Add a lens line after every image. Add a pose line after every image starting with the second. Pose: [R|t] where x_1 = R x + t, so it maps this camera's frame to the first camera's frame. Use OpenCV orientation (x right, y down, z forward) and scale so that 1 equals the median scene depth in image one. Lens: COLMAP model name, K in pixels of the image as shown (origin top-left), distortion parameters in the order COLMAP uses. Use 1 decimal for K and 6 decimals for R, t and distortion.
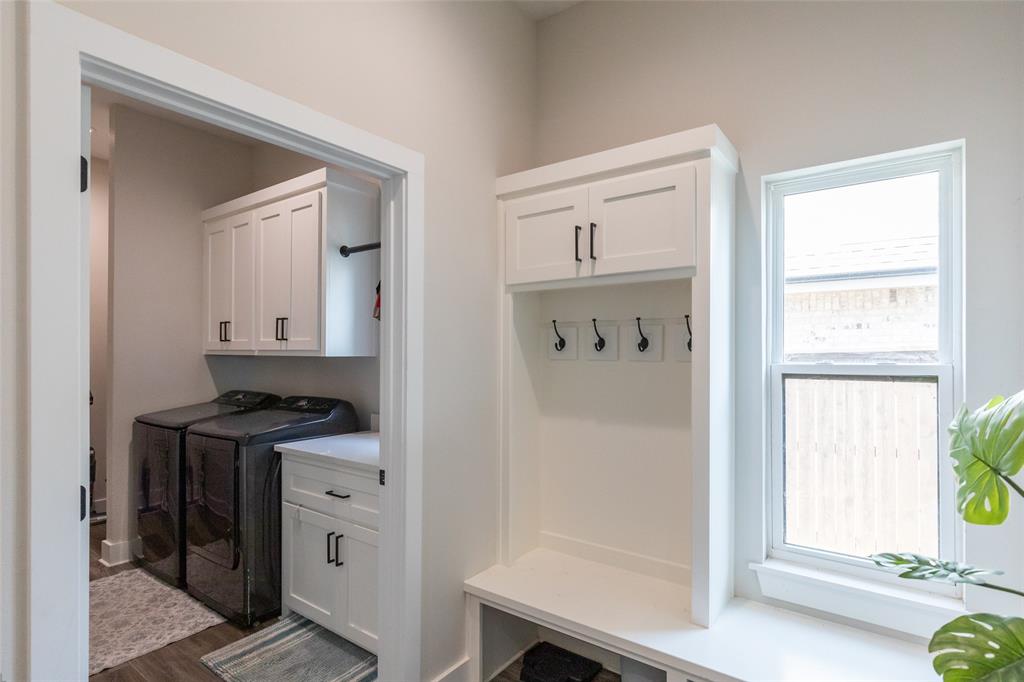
lens RADIAL K [[524.1, 0, 511.6], [0, 524.1, 357.6], [0, 0, 1]] dist [-0.000715, 0.000696]
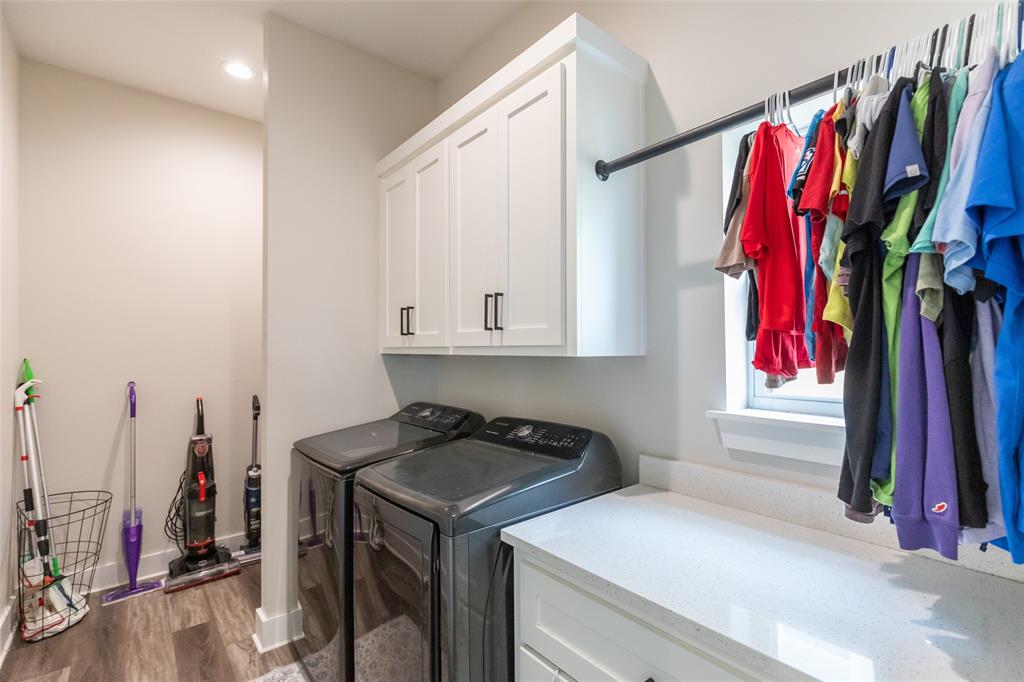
lens RADIAL K [[459.6, 0, 512.2], [0, 459.6, 341.9], [0, 0, 1]] dist [0.013912, -0.000433]
pose [[0.966954, -0.014821, -0.254520, -0.274929], [0.009316, 0.999696, -0.022821, -0.006693], [0.254781, 0.019695, 0.966798, 0.475566]]
